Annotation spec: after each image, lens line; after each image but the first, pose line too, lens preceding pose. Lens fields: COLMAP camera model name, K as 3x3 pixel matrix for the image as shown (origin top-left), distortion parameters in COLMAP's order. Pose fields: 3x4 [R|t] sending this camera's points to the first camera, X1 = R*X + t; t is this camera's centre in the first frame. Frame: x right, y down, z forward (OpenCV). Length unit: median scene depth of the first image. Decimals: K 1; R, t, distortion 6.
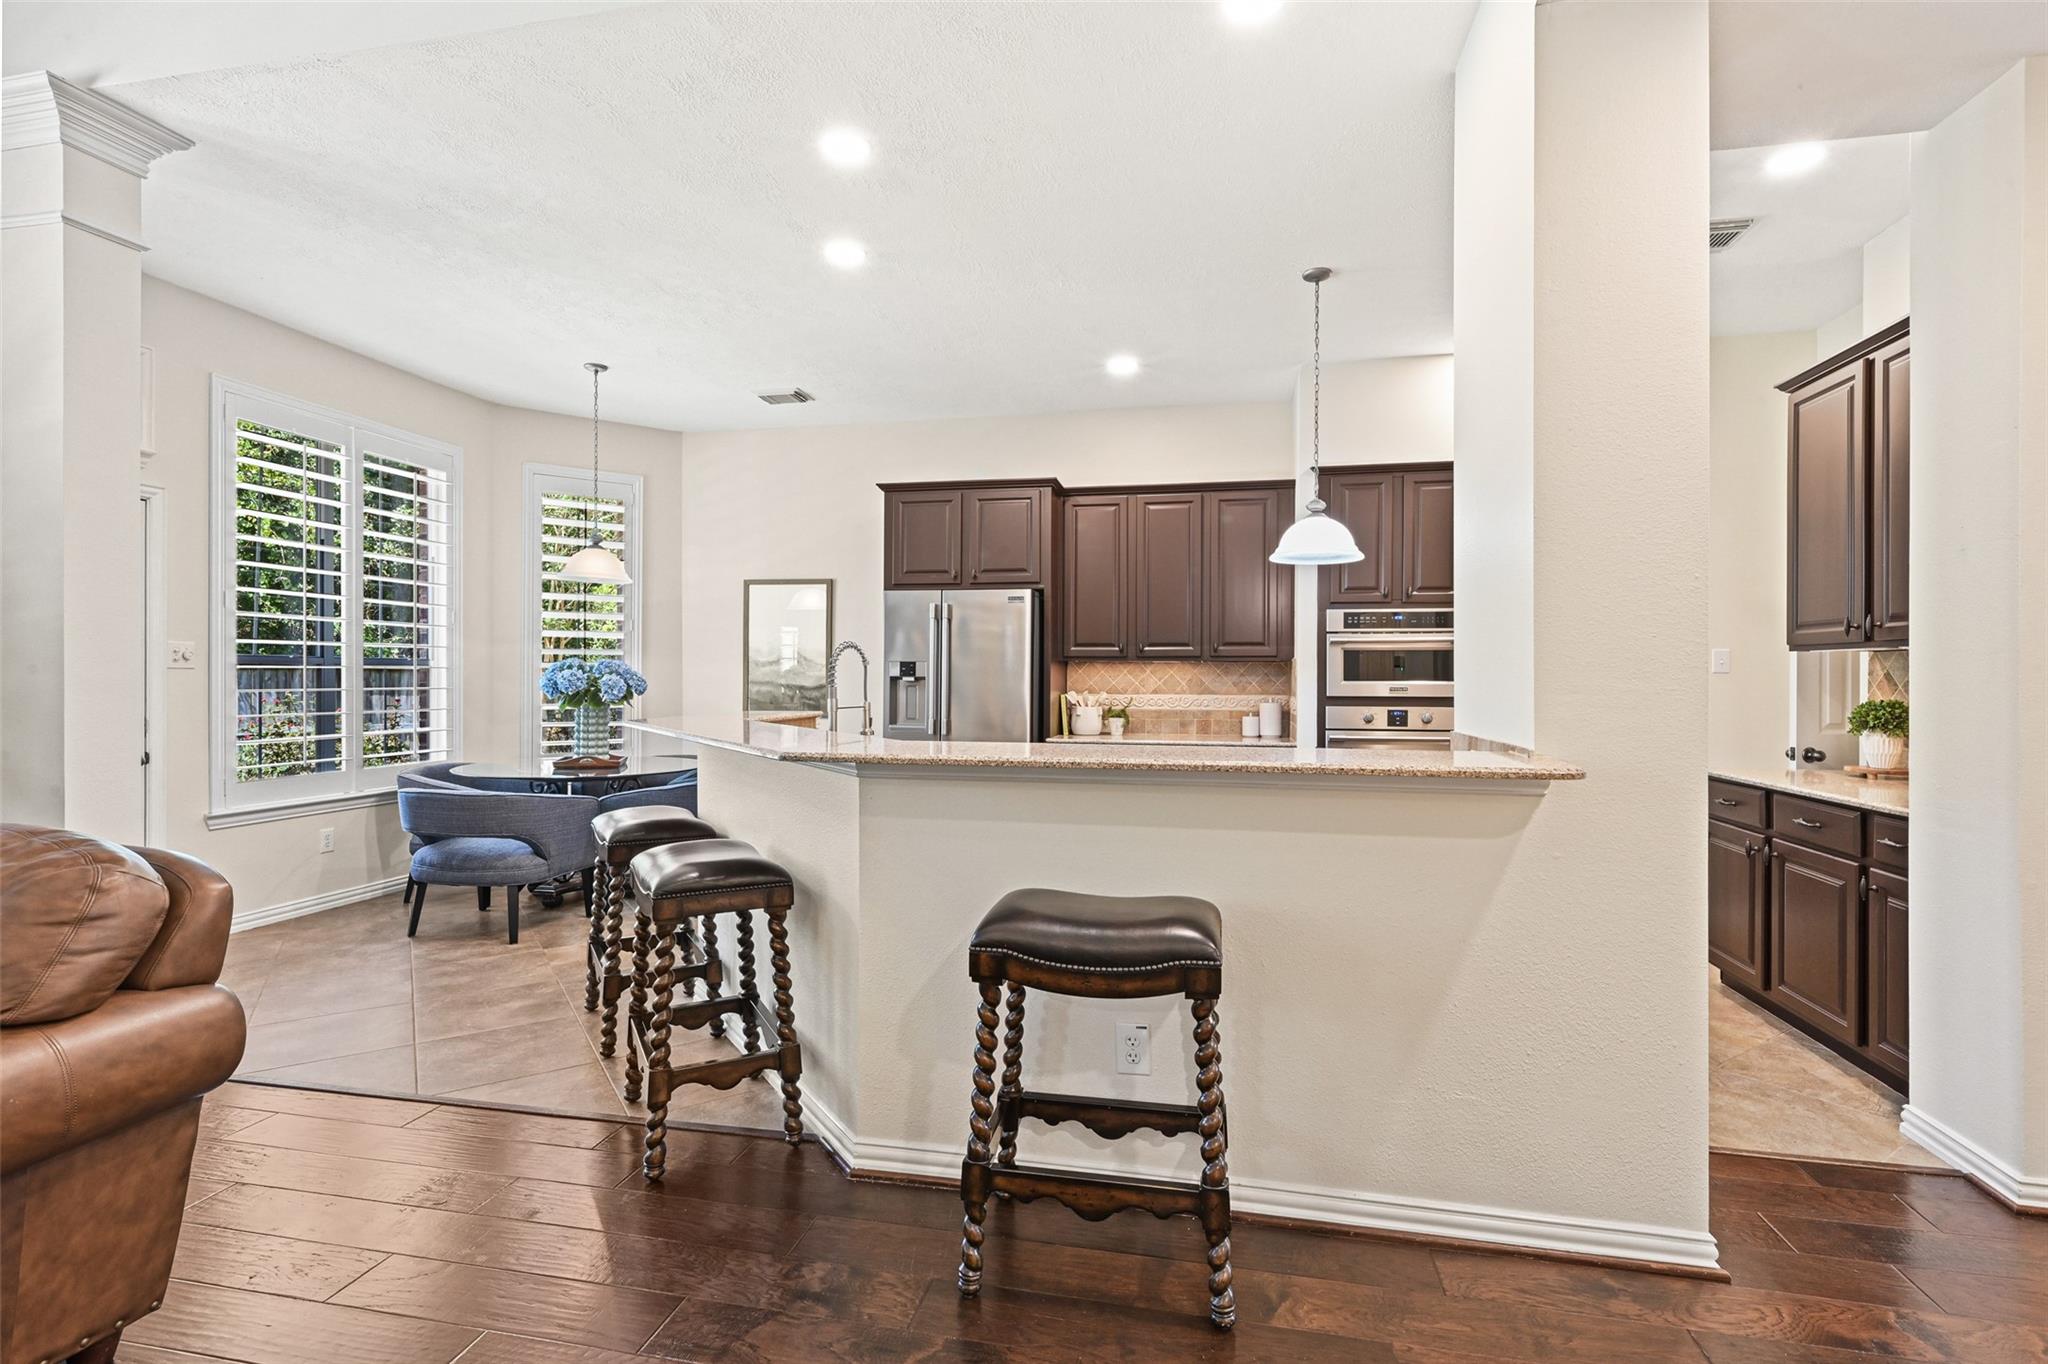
lens RADIAL K [[947.0, 0, 1024.0], [0, 947.0, 679.2], [0, 0, 1]] dist [0.003072, -0.000123]
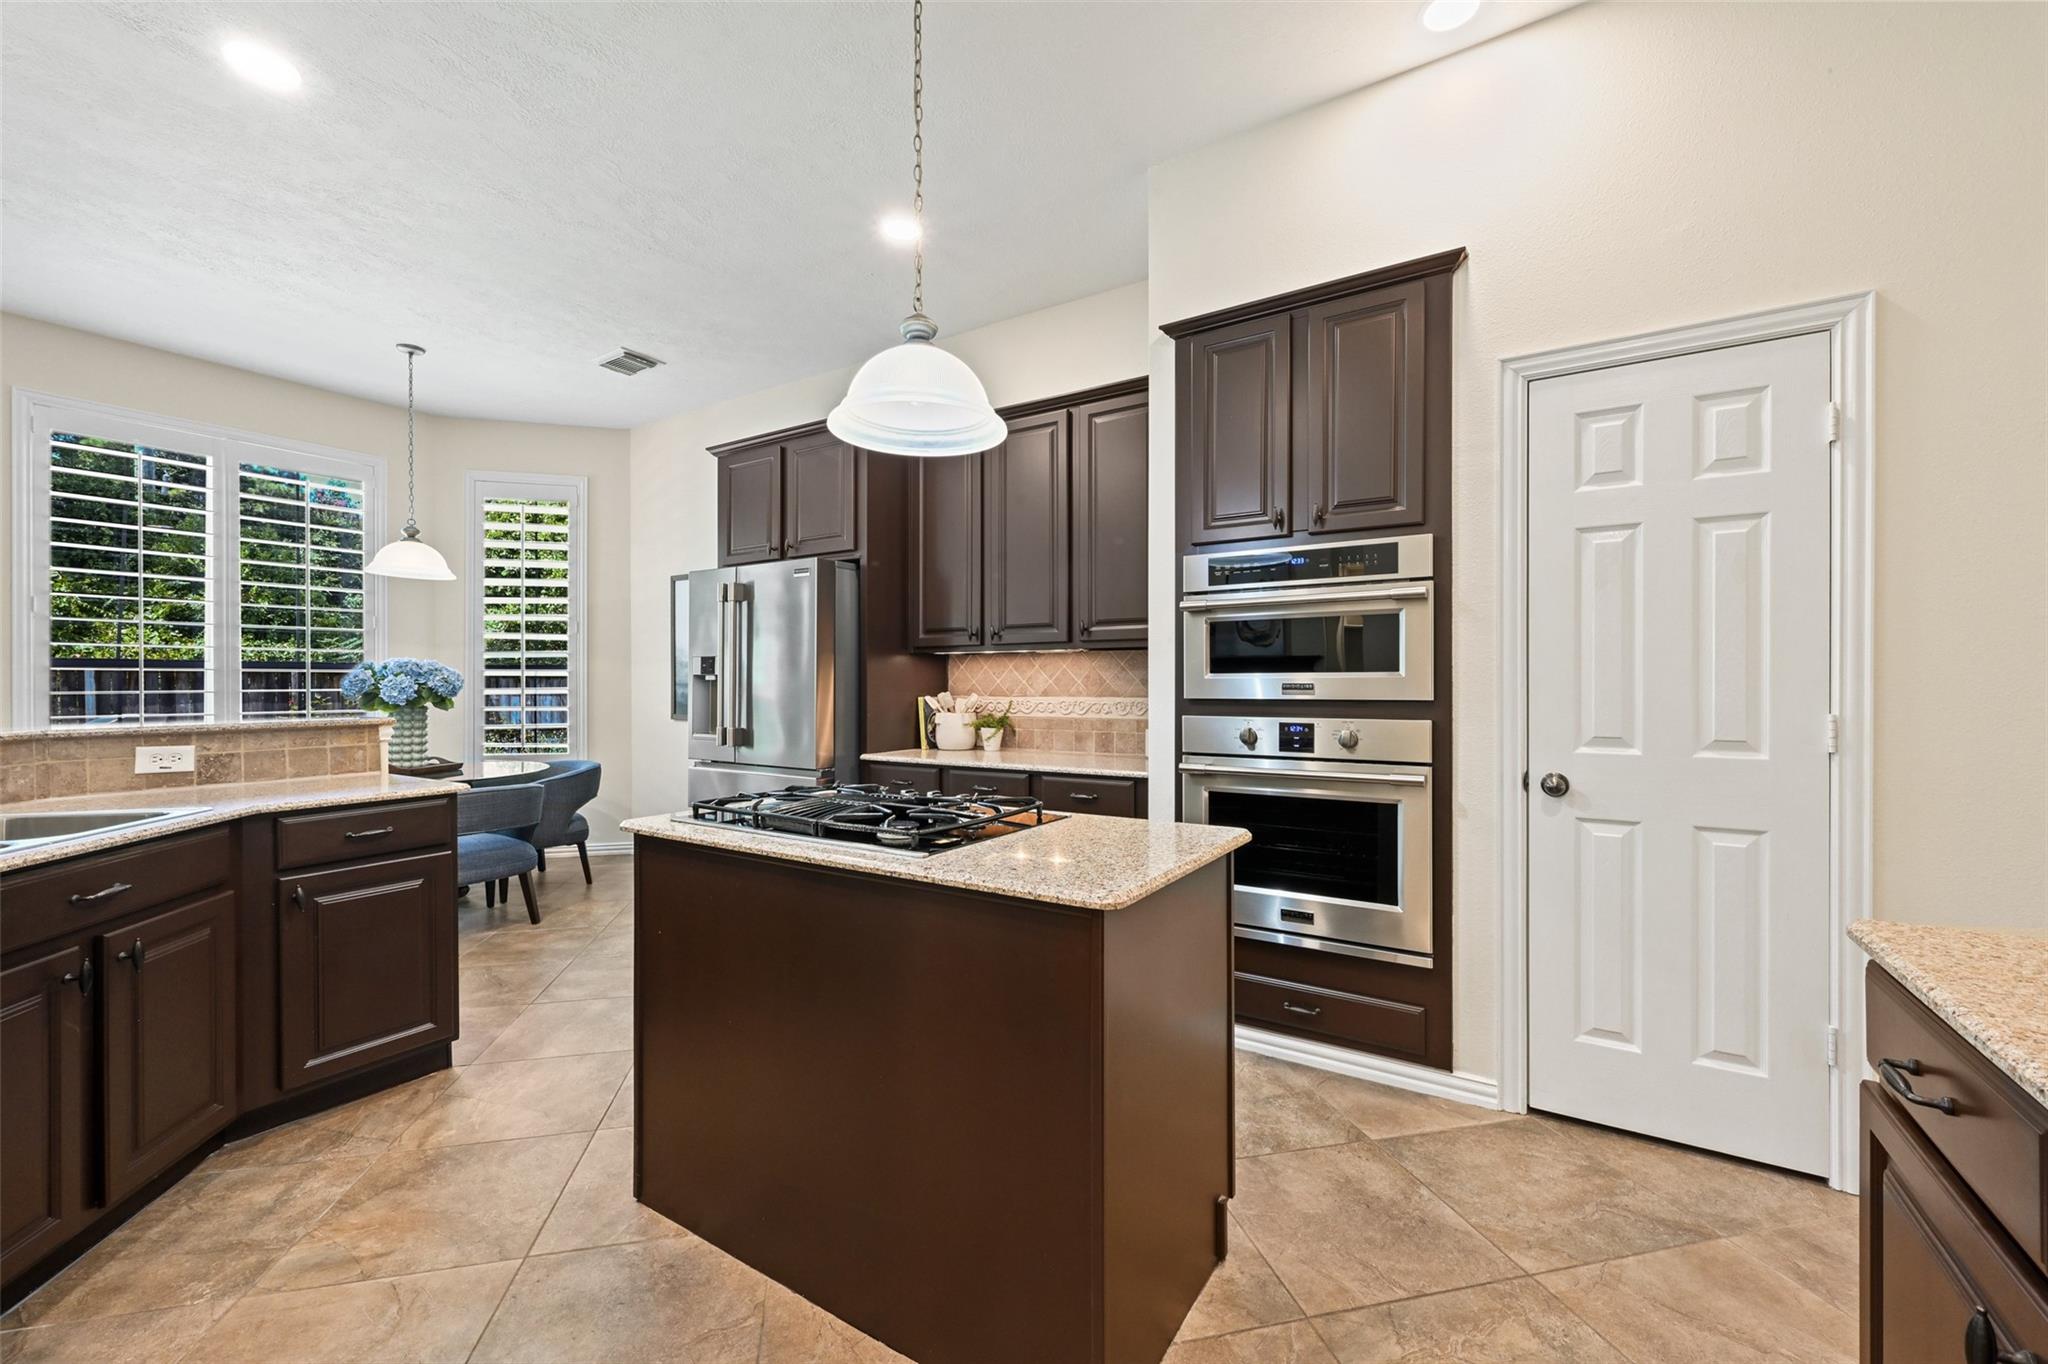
lens RADIAL K [[806.5, 0, 1017.6], [0, 806.5, 679.6], [0, 0, 1]] dist [-0.001149, 0.000013]
pose [[0.934628, -0.008087, -0.355535, 0.402499], [0.005707, 0.999954, -0.007741, 0.008854], [0.355581, 0.005206, 0.934631, 0.477845]]
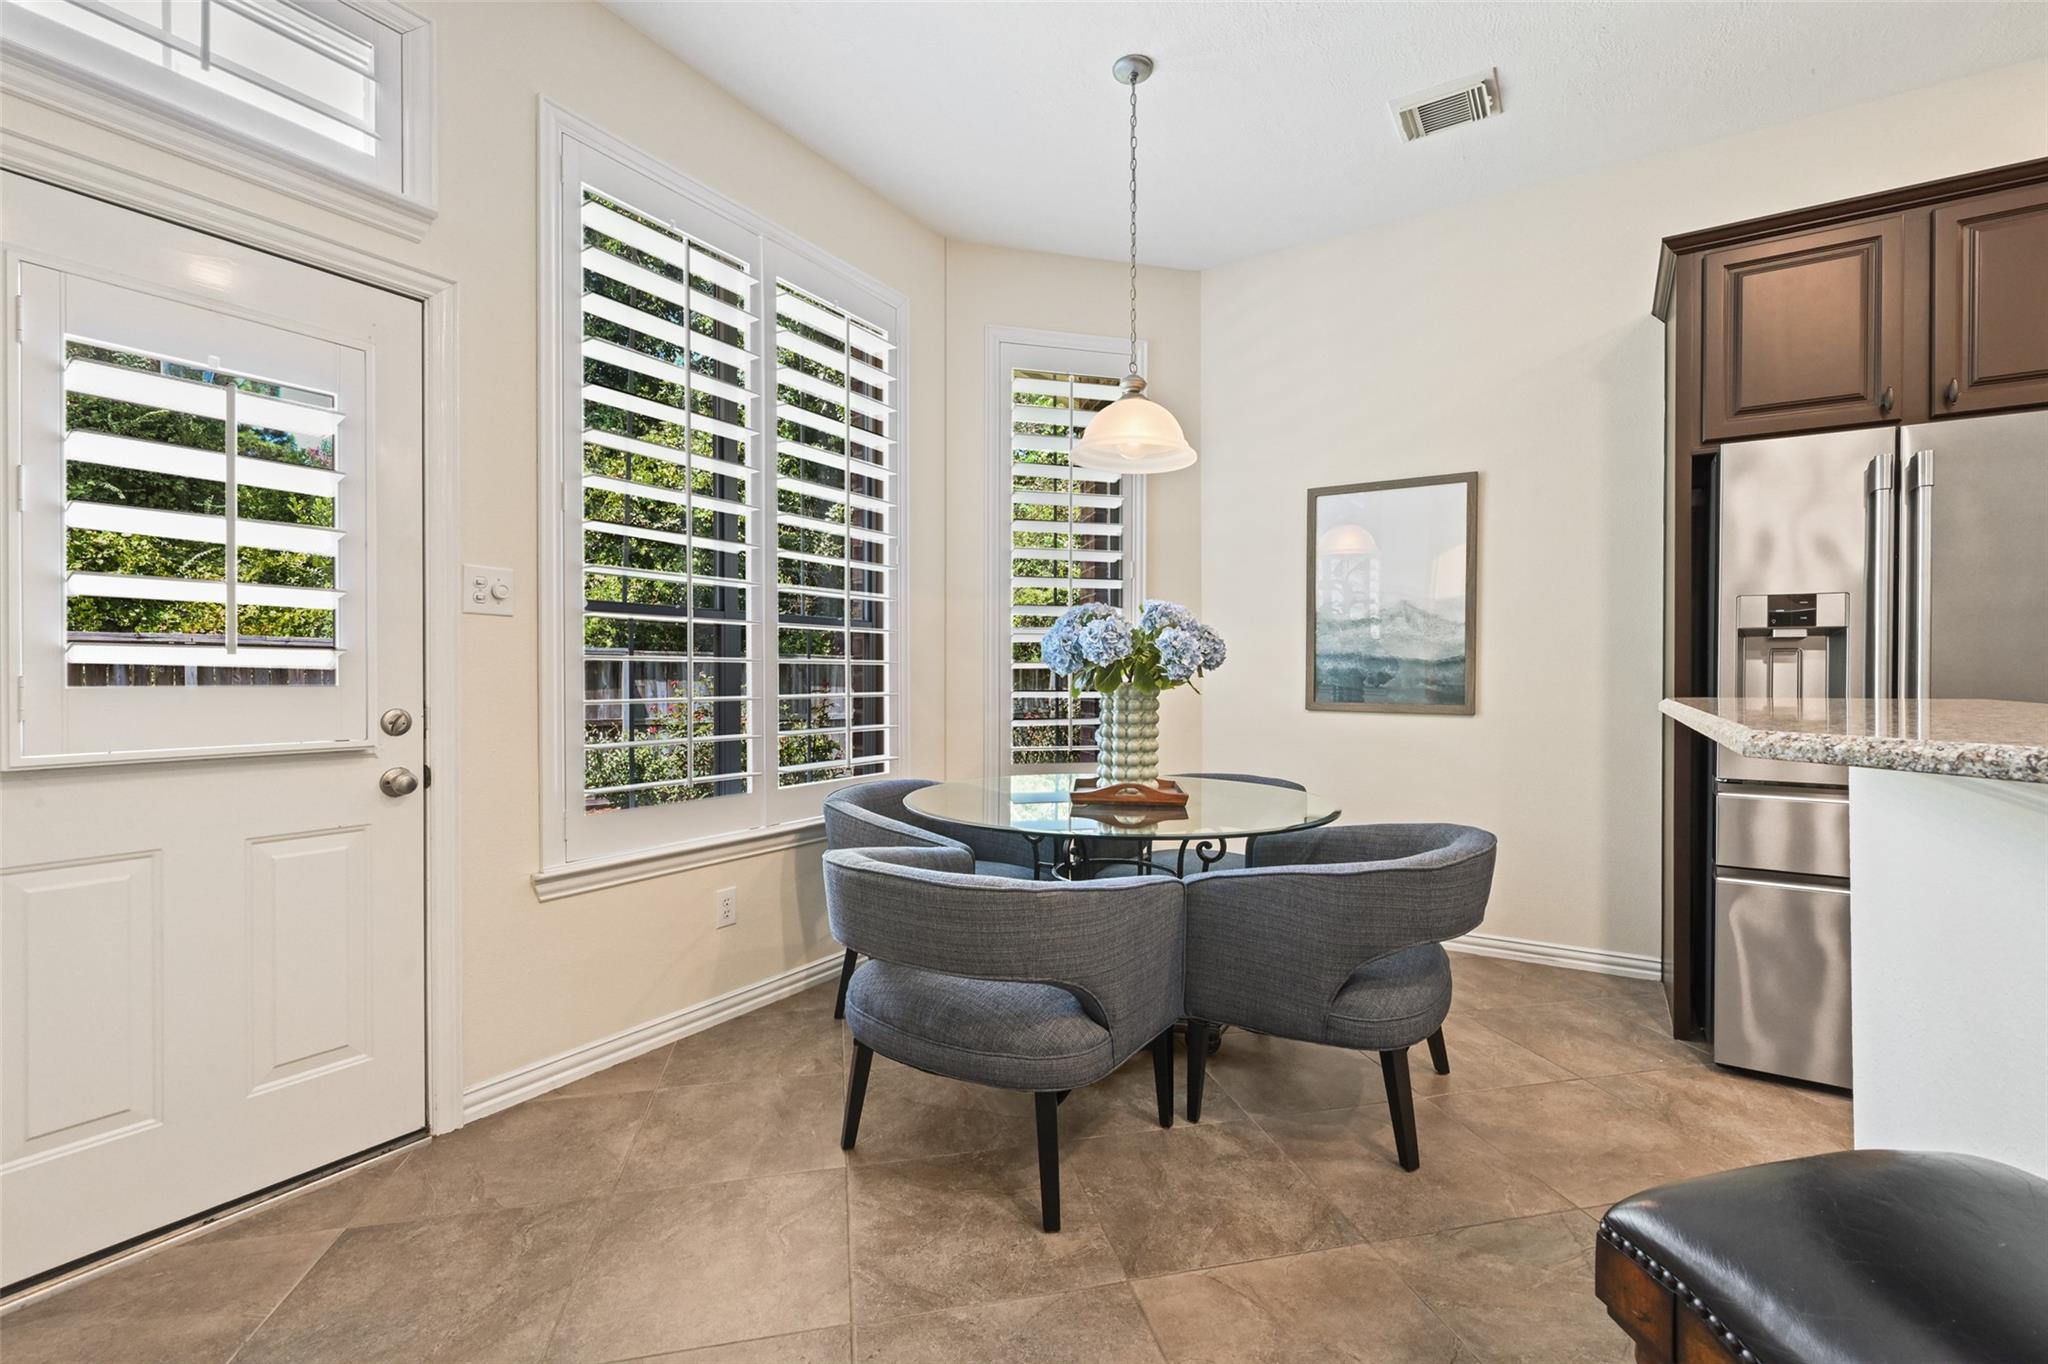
lens RADIAL K [[903.2, 0, 1038.1], [0, 903.2, 670.1], [0, 0, 1]] dist [0.014539, 0.001197]
pose [[0.937204, -0.005874, -0.348733, -0.330132], [0.003055, 0.999958, -0.008632, 0.021569], [0.348769, 0.007025, 0.937182, 0.504061]]
